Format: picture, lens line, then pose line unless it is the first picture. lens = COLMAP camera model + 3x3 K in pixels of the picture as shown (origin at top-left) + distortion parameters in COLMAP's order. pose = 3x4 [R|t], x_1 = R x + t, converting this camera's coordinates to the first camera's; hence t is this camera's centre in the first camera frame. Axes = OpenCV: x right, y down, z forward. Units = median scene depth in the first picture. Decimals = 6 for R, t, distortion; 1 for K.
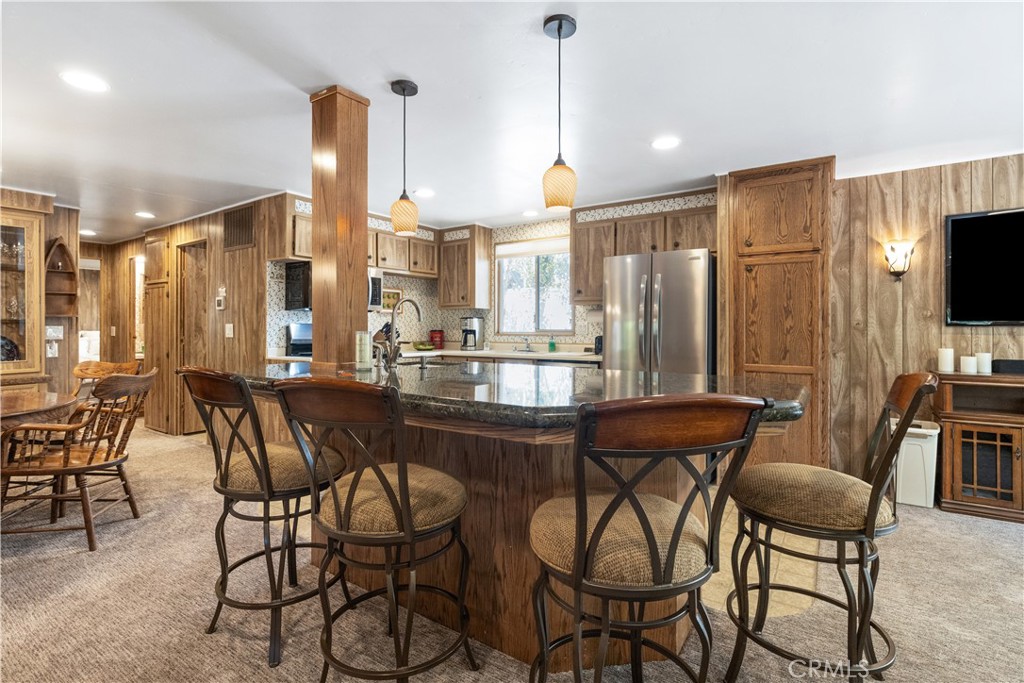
lens RADIAL K [[478.2, 0, 512.9], [0, 478.2, 326.6], [0, 0, 1]] dist [-0.001015, 0.000001]
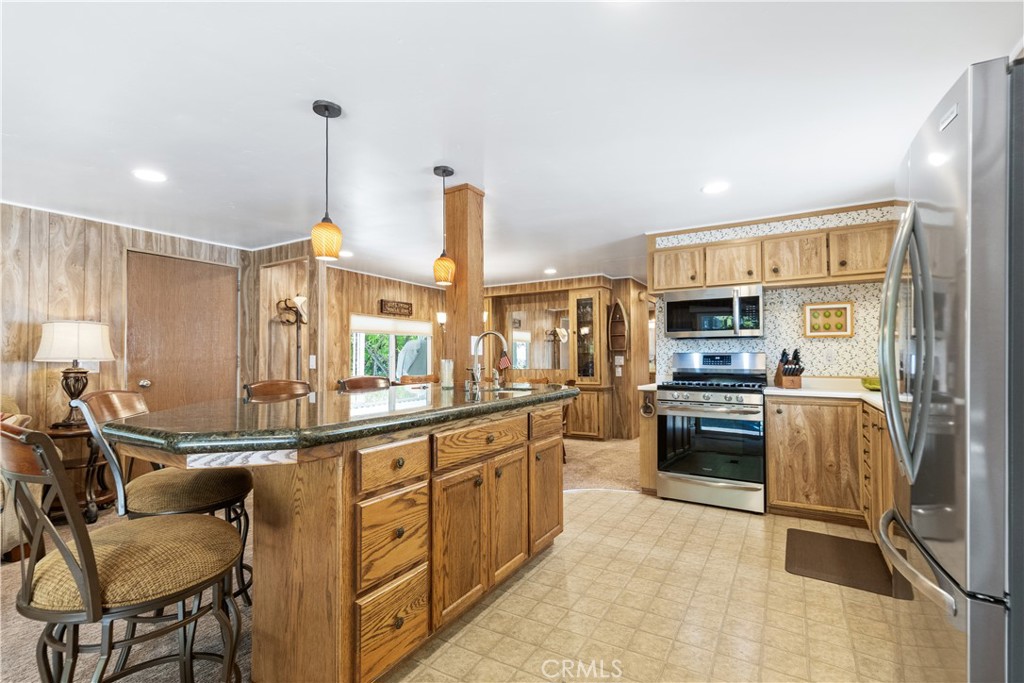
lens RADIAL K [[462.9, 0, 511.0], [0, 462.9, 344.5], [0, 0, 1]] dist [0.006237, -0.000526]
pose [[0.041891, -0.030177, -0.998666, 0.643577], [0.004876, 0.999538, -0.029999, 0.004036], [0.999110, -0.003613, 0.042019, 0.708270]]
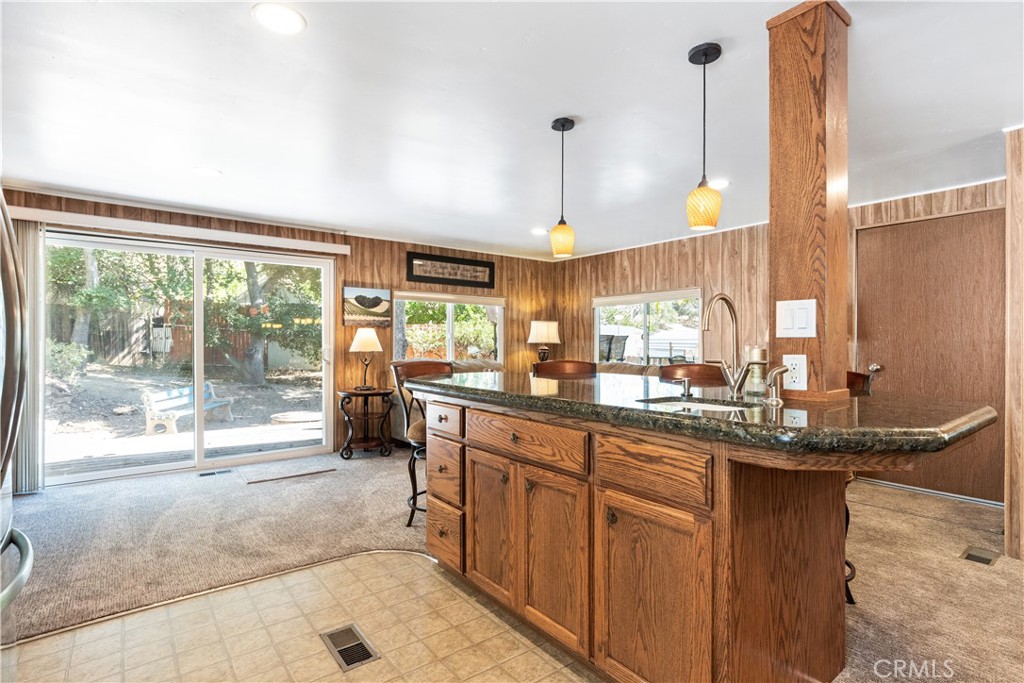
lens RADIAL K [[506.6, 0, 512.0], [0, 506.6, 341.5], [0, 0, 1]] dist [-0.000212, -0.000360]
pose [[-0.942643, -0.002592, 0.333792, -0.129764], [-0.002273, 0.999997, 0.001347, 0.001661], [-0.333795, 0.000511, -0.942646, 1.223518]]
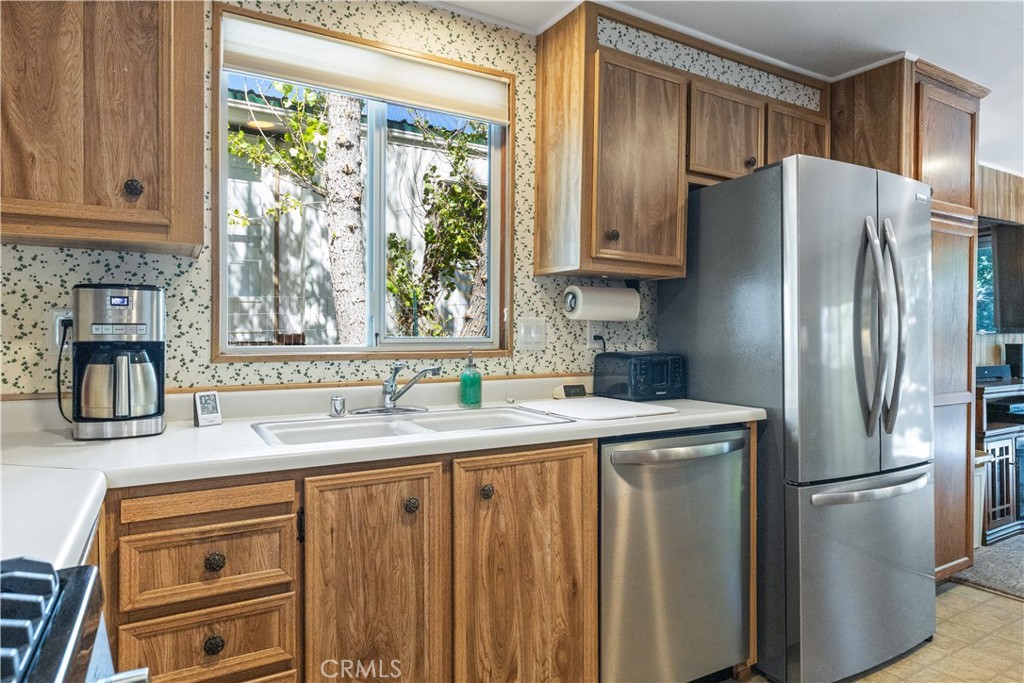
lens RADIAL K [[606.8, 0, 517.6], [0, 606.8, 339.9], [0, 0, 1]] dist [0.002256, -0.000563]
pose [[0.451109, -0.007980, 0.892433, -0.392317], [-0.004796, 0.999924, 0.011365, 0.002716], [-0.892456, -0.009407, 0.451036, 1.083119]]
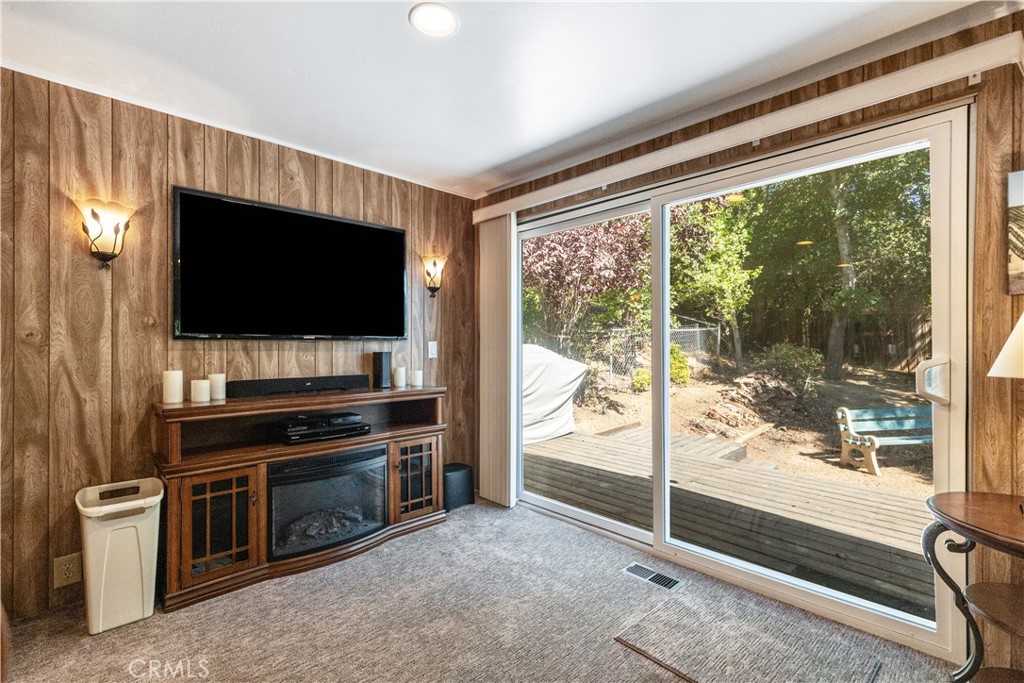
lens RADIAL K [[463.6, 0, 508.4], [0, 463.6, 341.4], [0, 0, 1]] dist [0.002717, 0.000501]
pose [[0.216132, 0.004980, 0.976352, 0.311449], [-0.000505, 0.999987, -0.004989, 0.005011], [-0.976364, 0.000586, 0.216131, 0.333111]]
